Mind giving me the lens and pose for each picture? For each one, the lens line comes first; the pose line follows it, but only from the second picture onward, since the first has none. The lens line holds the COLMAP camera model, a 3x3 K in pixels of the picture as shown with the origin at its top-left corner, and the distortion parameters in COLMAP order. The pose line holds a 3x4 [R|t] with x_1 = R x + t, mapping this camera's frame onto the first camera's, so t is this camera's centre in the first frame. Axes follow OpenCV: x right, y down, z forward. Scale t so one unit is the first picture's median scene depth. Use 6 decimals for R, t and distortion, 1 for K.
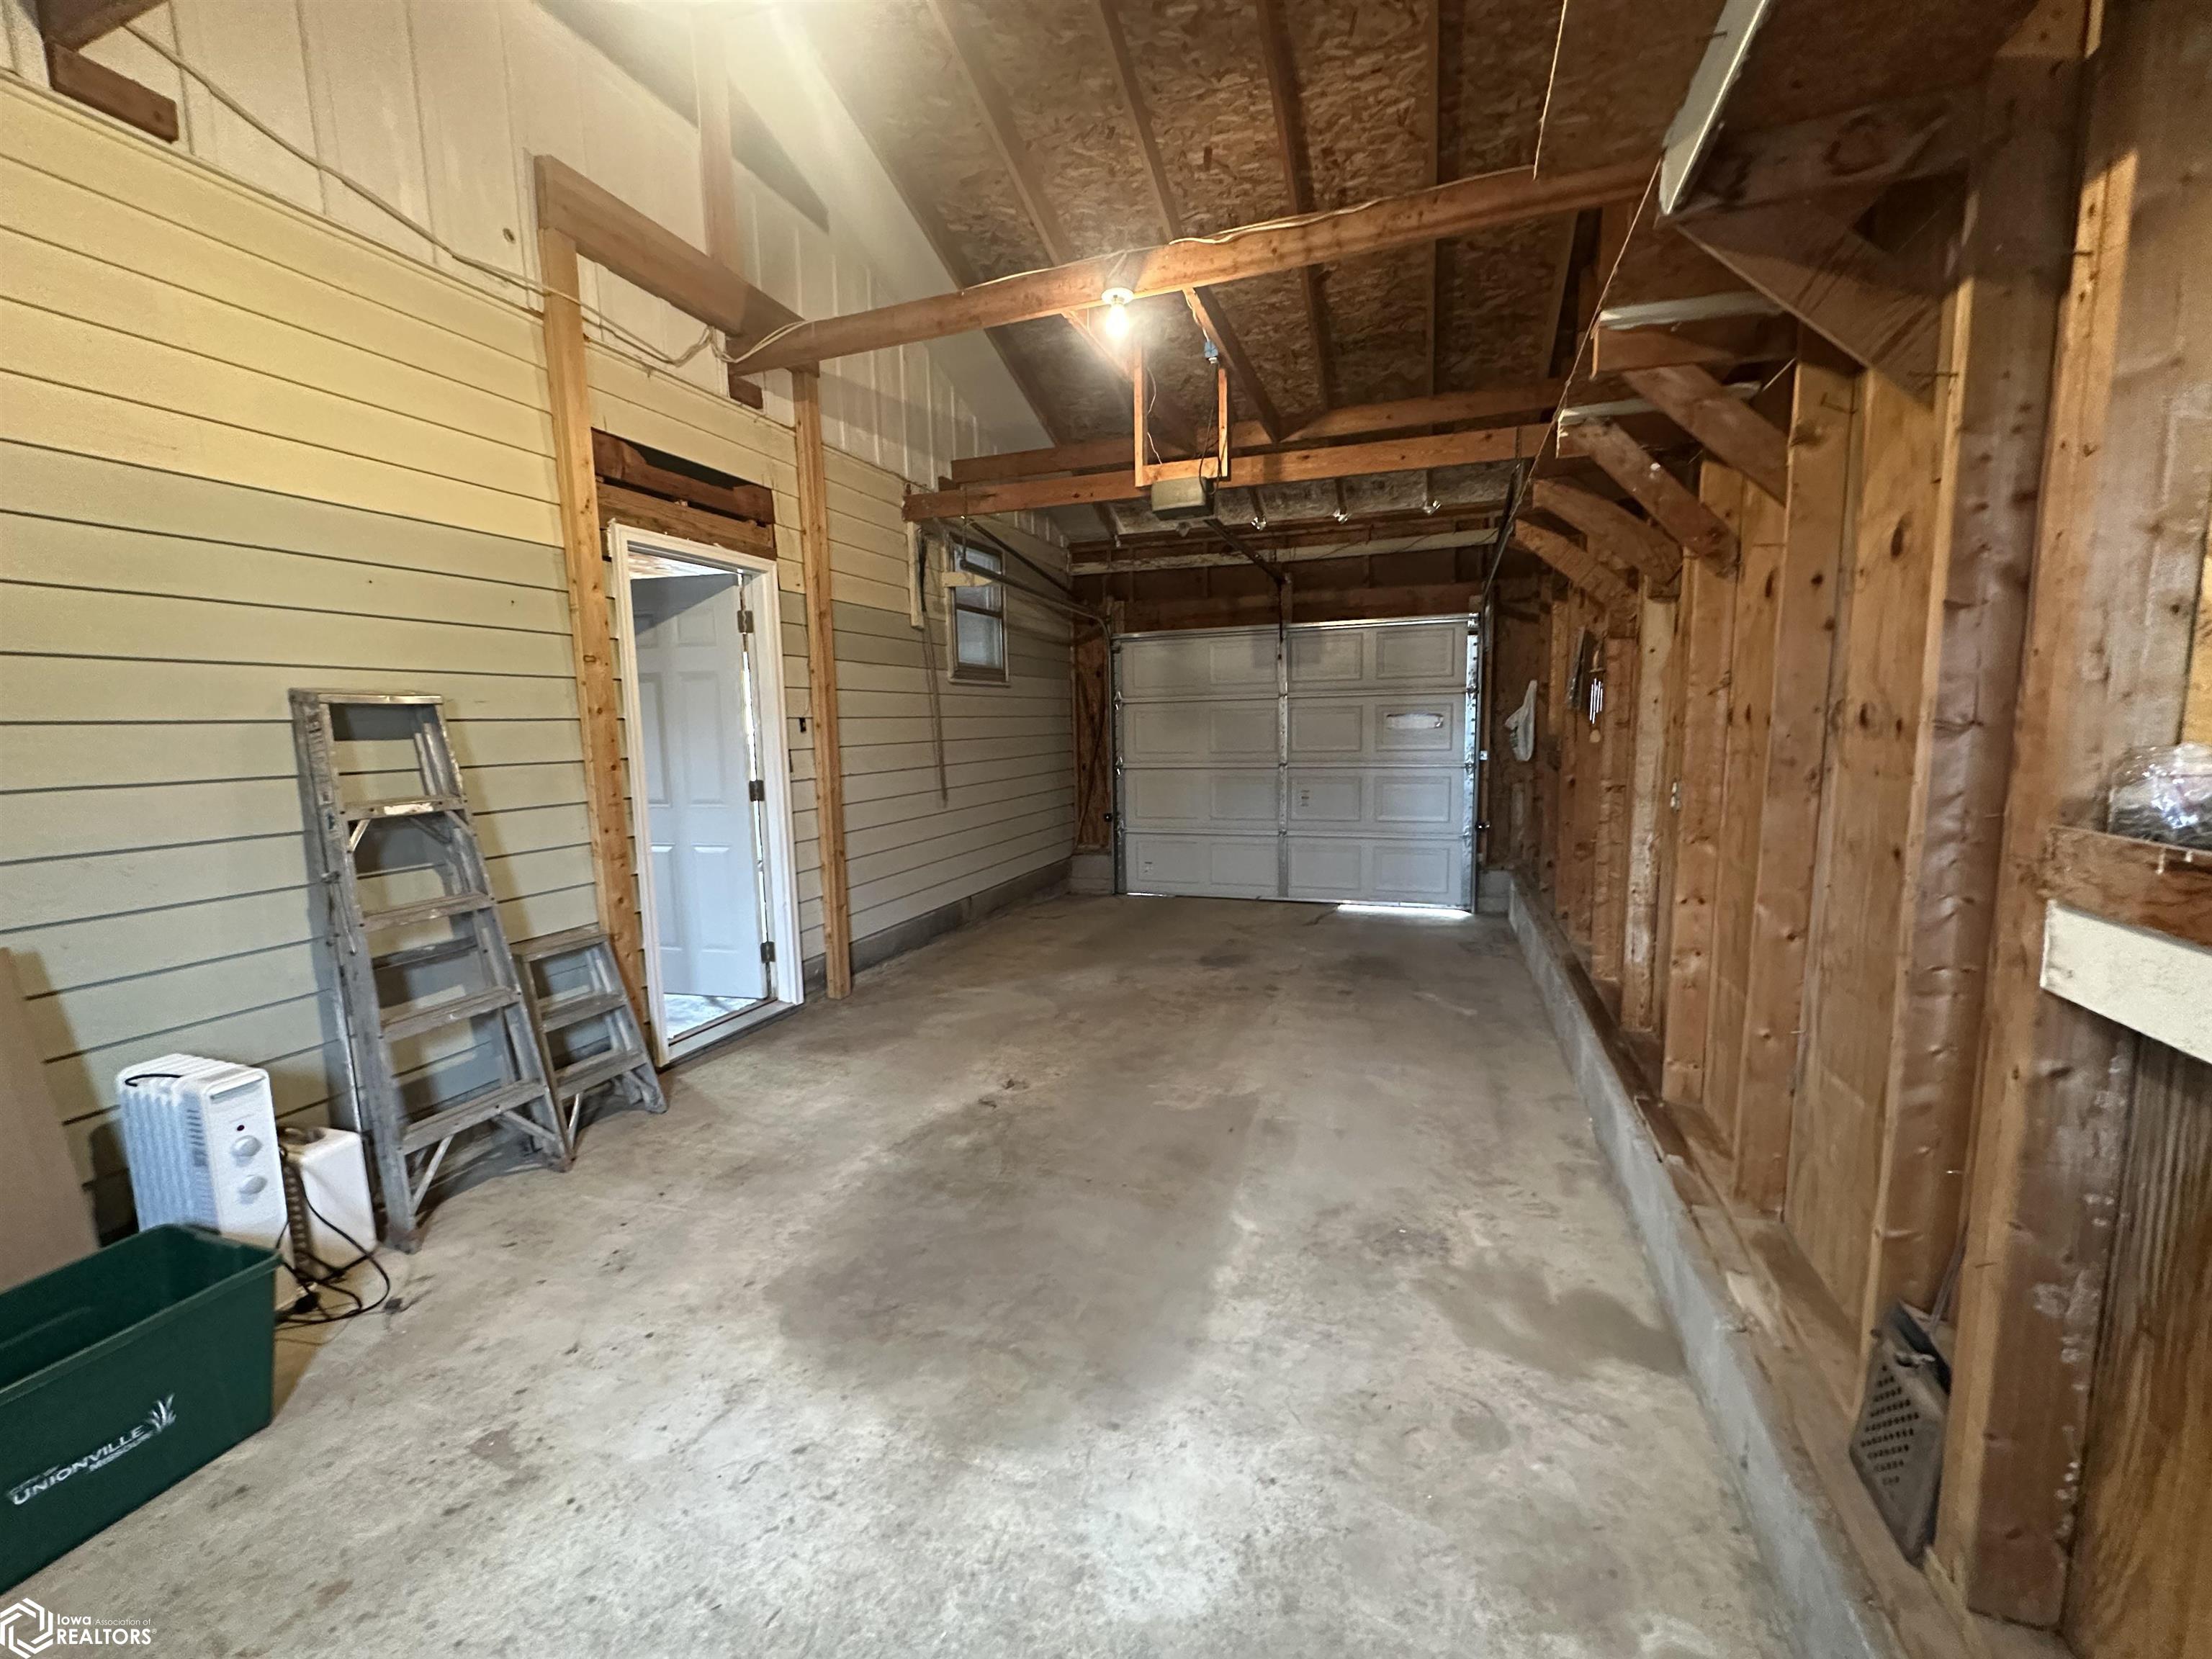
lens RADIAL K [[877.4, 0, 1106.0], [0, 877.4, 829.5], [0, 0, 1]] dist [-0.000496, 0.000000]
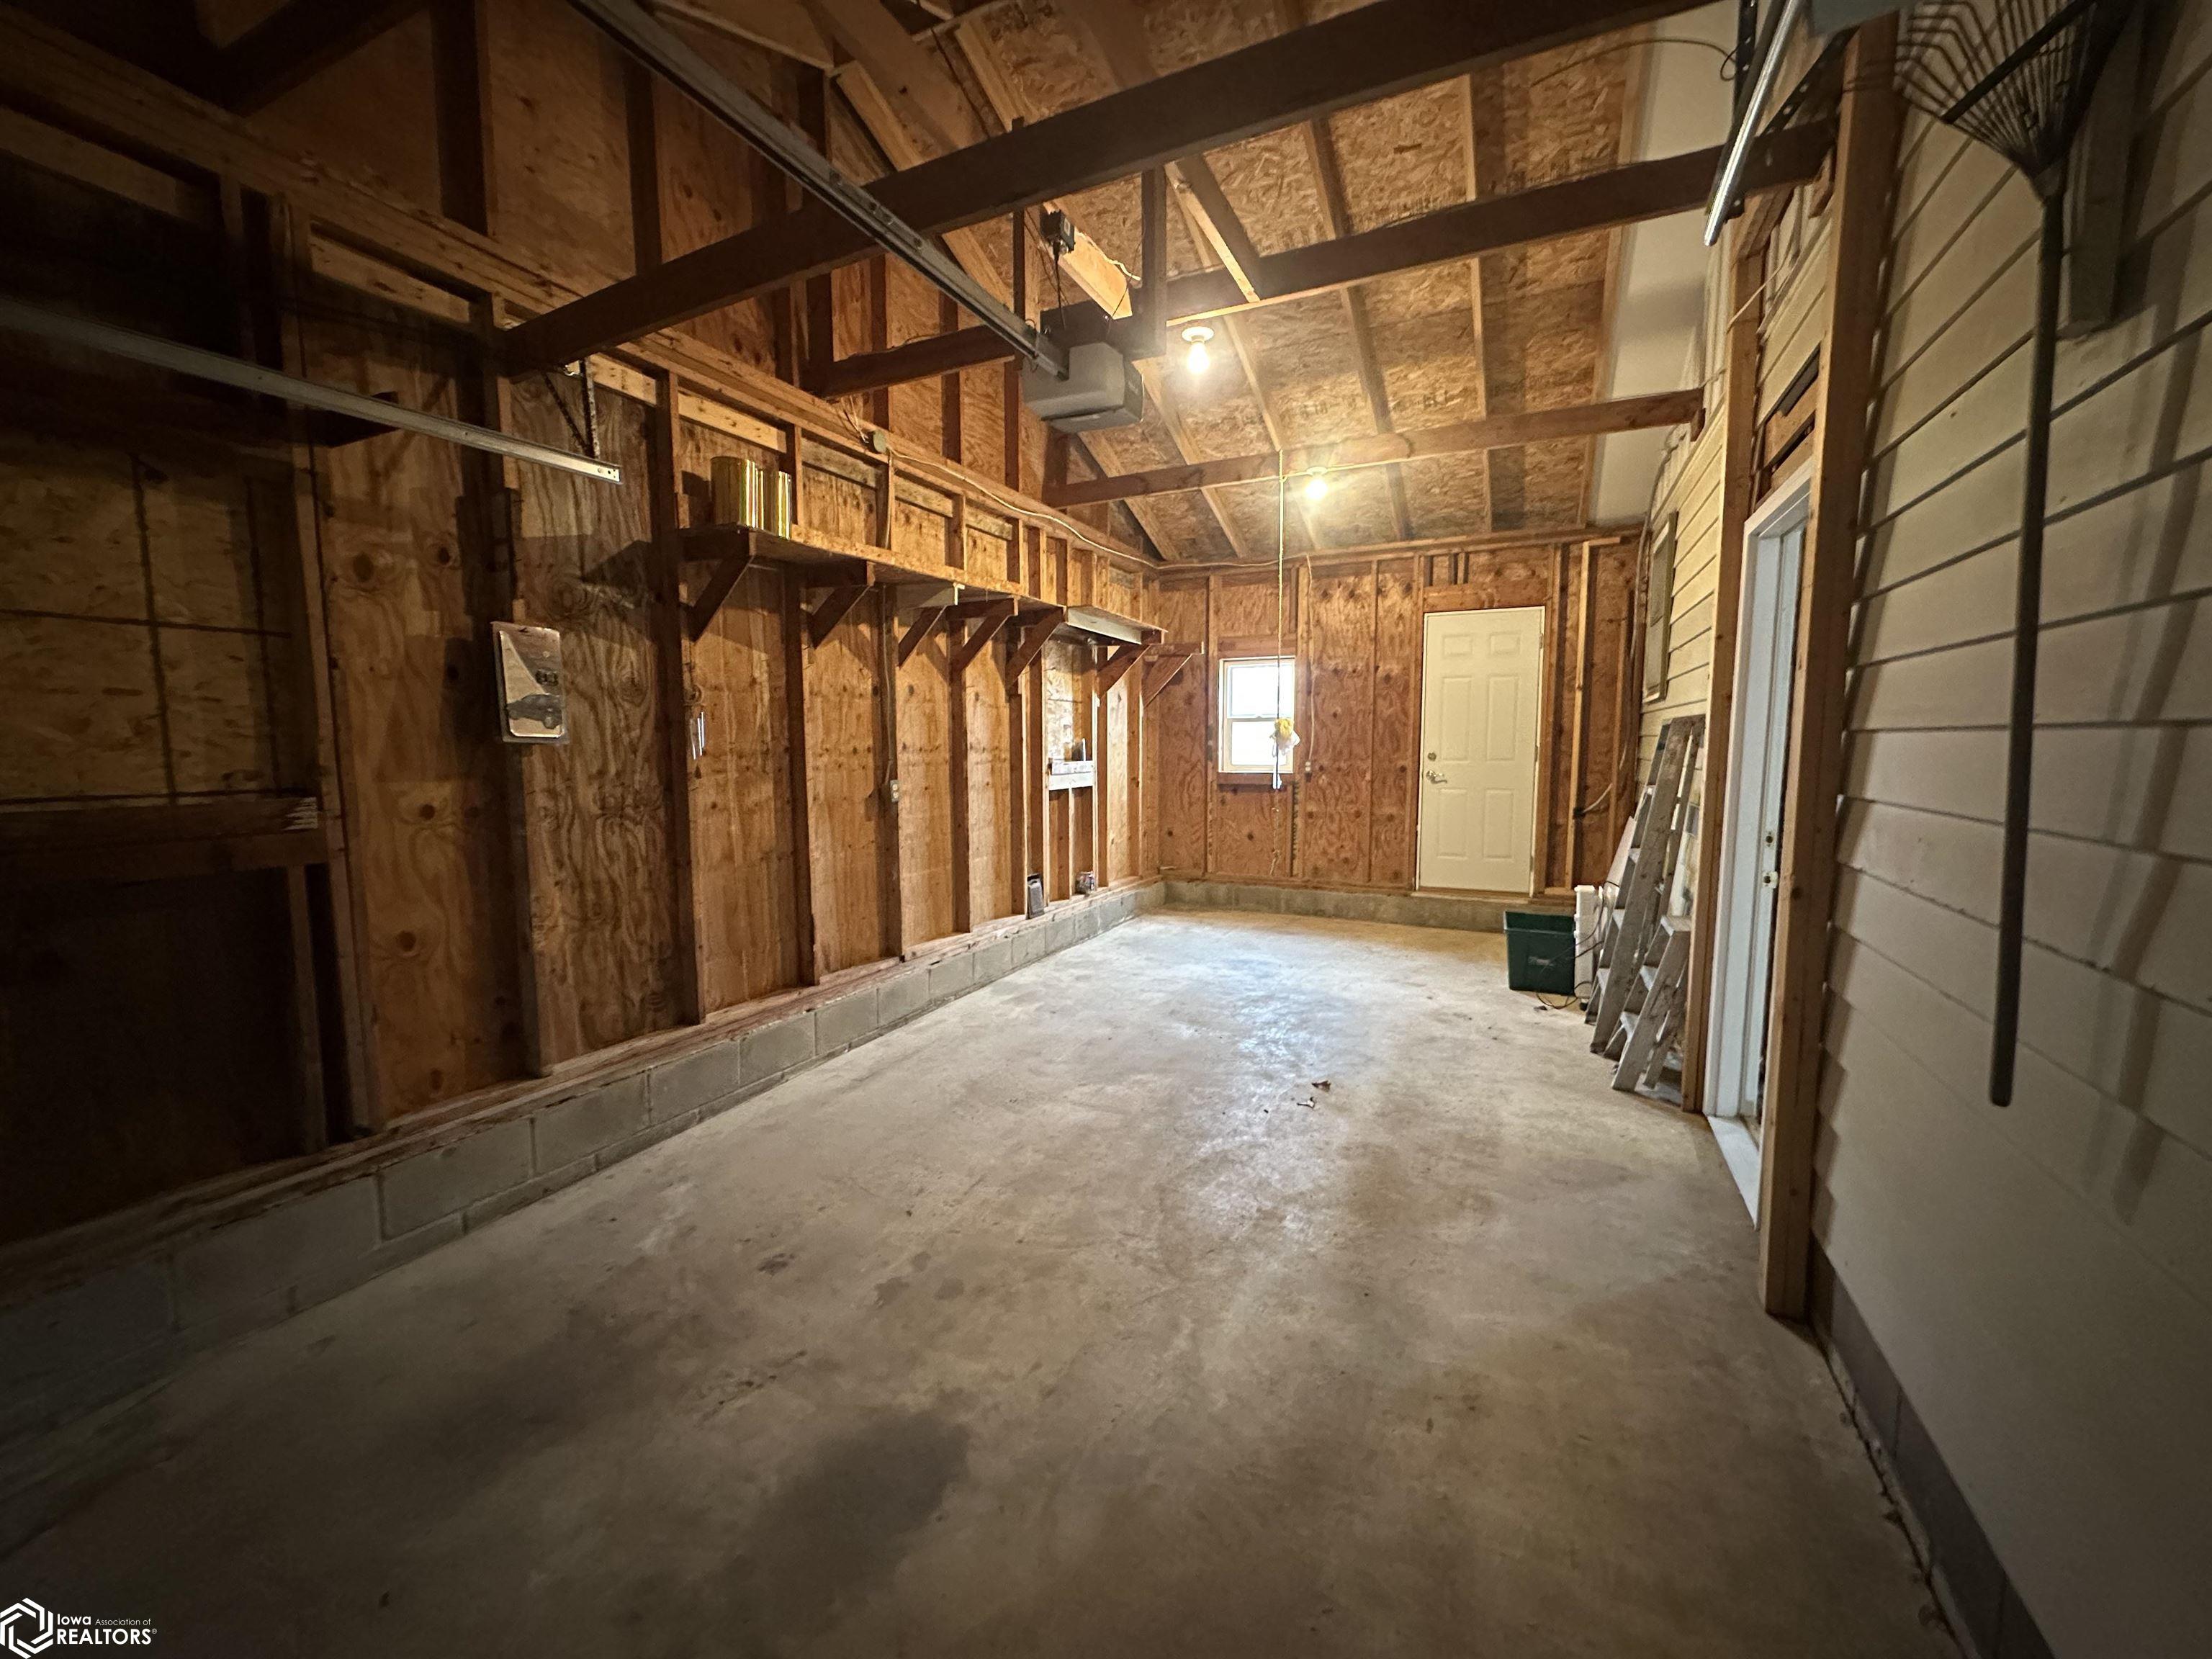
lens RADIAL K [[877.4, 0, 1106.0], [0, 877.4, 829.5], [0, 0, 1]] dist [-0.000496, 0.000000]
pose [[-0.995007, 0.011385, 0.099157, 0.029136], [0.033289, 0.974443, 0.222155, -0.350669], [-0.094093, 0.224346, -0.969956, 2.724200]]
